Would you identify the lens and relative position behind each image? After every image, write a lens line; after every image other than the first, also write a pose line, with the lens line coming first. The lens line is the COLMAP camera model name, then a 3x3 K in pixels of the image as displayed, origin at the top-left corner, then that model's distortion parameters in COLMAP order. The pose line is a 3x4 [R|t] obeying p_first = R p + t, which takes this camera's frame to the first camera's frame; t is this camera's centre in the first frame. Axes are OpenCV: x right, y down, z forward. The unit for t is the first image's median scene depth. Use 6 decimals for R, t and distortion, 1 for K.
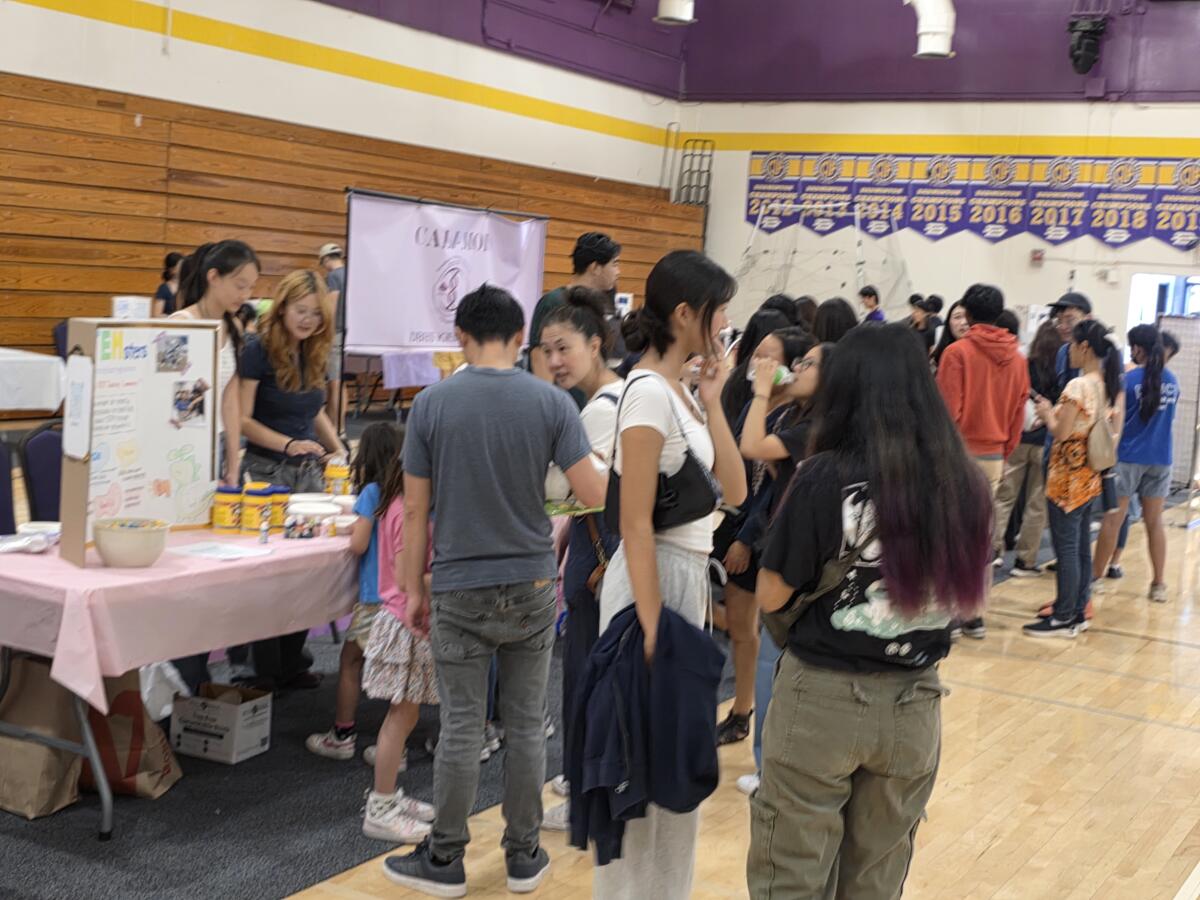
lens RADIAL K [[1628.2, 0, 600.6], [0, 1628.2, 450.3], [0, 0, 1]] dist [0.066144, 0.000000]
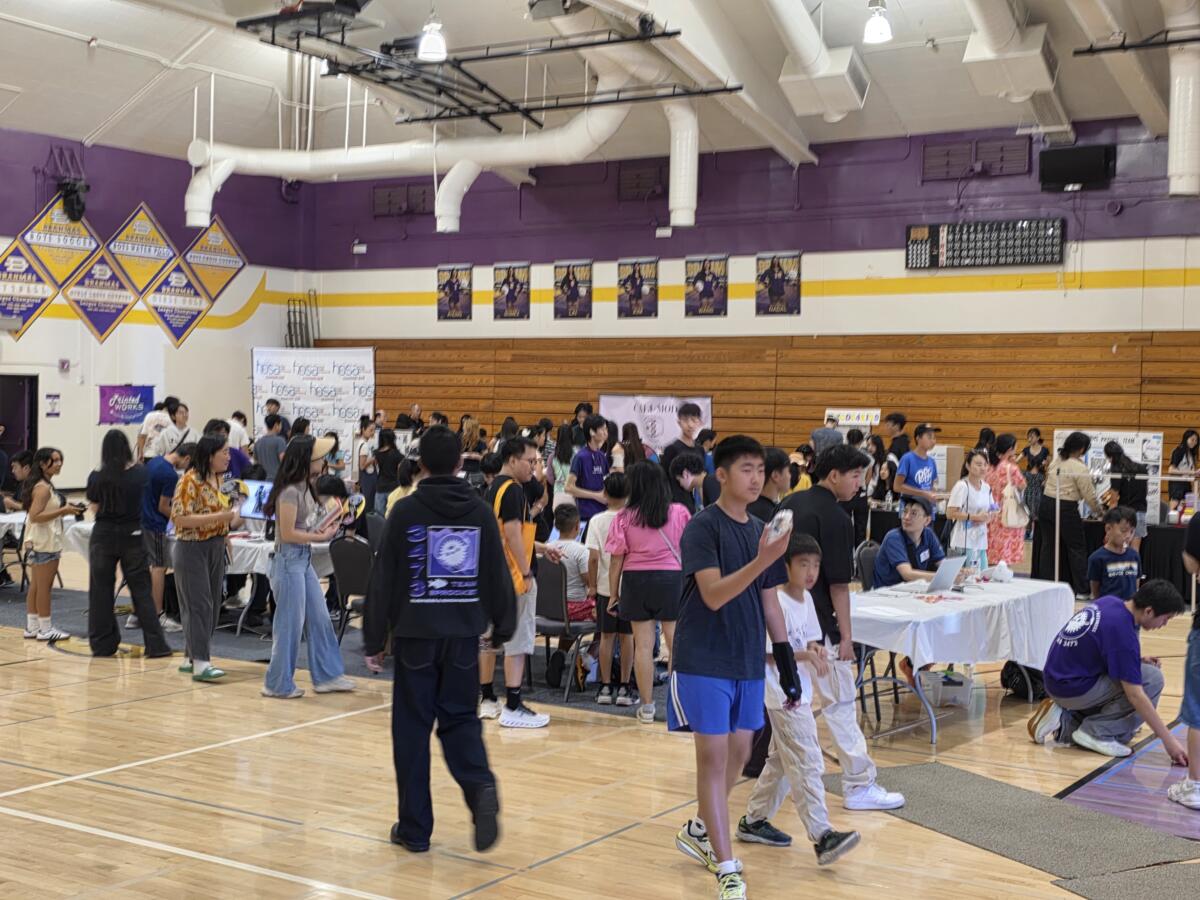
lens RADIAL K [[1628.2, 0, 601.2], [0, 1628.2, 449.5], [0, 0, 1]] dist [0.066144, 0.000000]
pose [[-0.028846, -0.039876, -0.998788, 1.309771], [-0.129389, 0.990946, -0.035826, 0.015972], [0.991174, 0.128199, -0.033744, 0.574624]]
